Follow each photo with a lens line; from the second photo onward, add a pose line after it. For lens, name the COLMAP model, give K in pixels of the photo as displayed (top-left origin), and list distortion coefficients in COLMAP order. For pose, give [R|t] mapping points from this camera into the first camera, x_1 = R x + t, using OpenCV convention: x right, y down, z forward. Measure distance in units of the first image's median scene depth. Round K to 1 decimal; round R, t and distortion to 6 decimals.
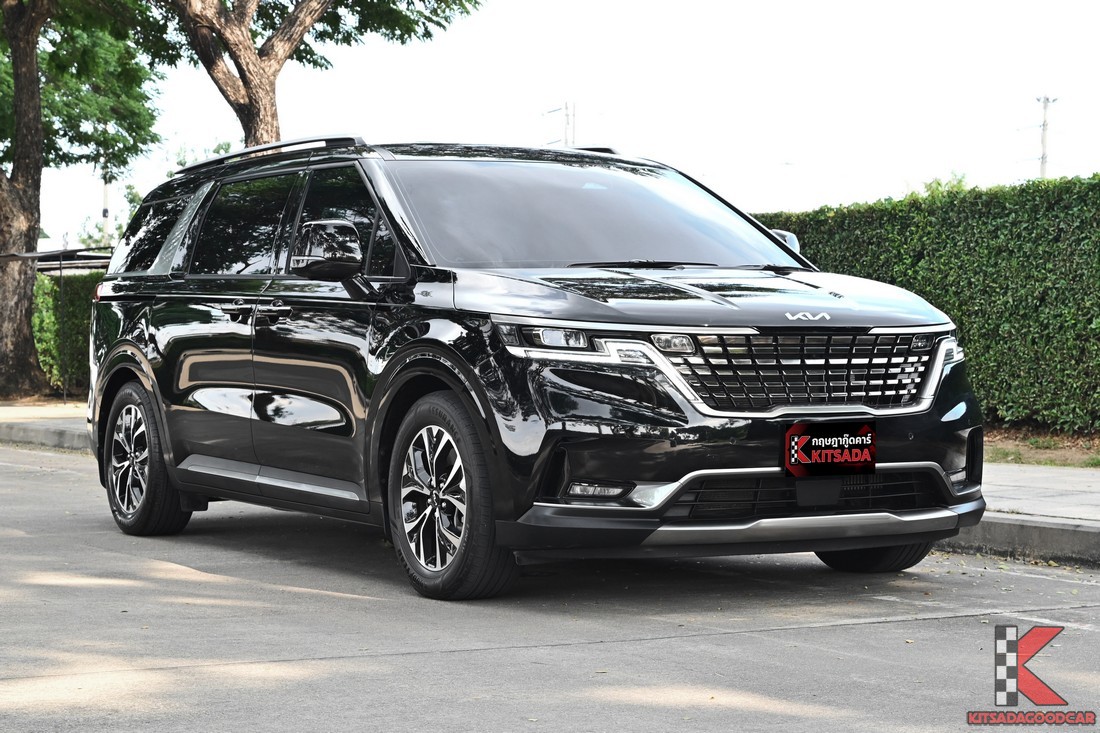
lens RADIAL K [[2363.6, 0, 549.8], [0, 2363.6, 366.6], [0, 0, 1]] dist [0.006685, 0.000000]
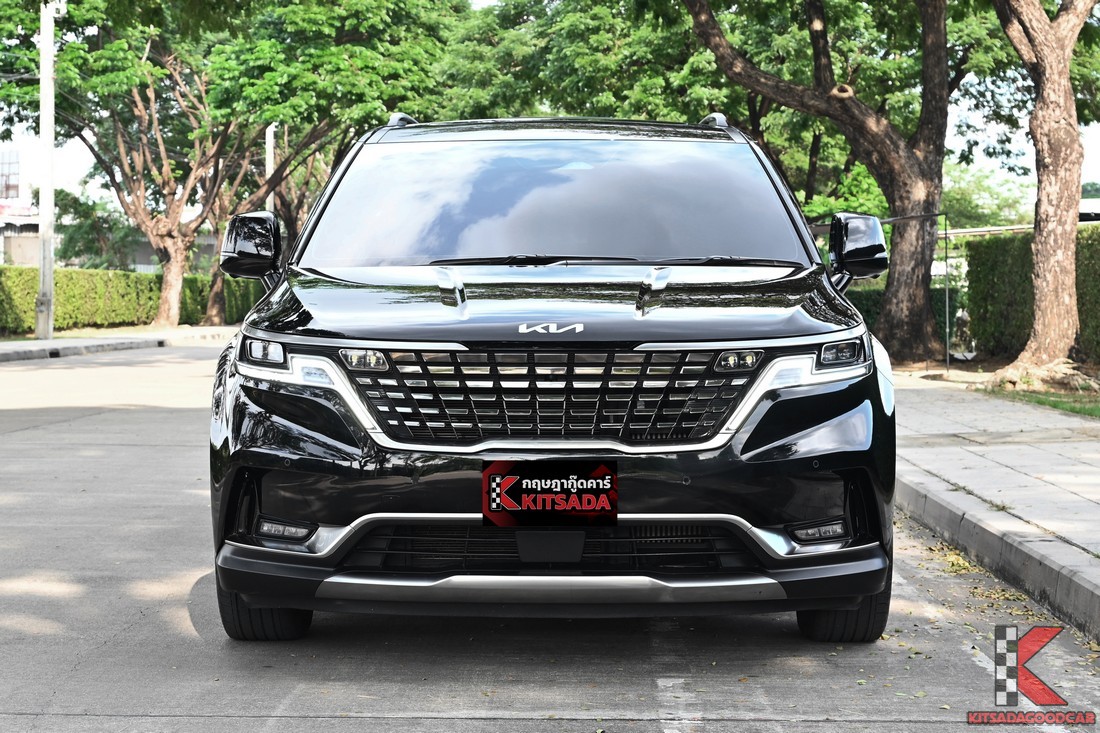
lens RADIAL K [[2273.9, 0, 550.0], [0, 2273.9, 364.6], [0, 0, 1]] dist [0.051400, 0.000000]
pose [[0.866613, 0.019185, -0.498611, 0.504087], [-0.008951, 0.999698, 0.022907, -0.027050], [0.498900, -0.015388, 0.866523, 0.322506]]
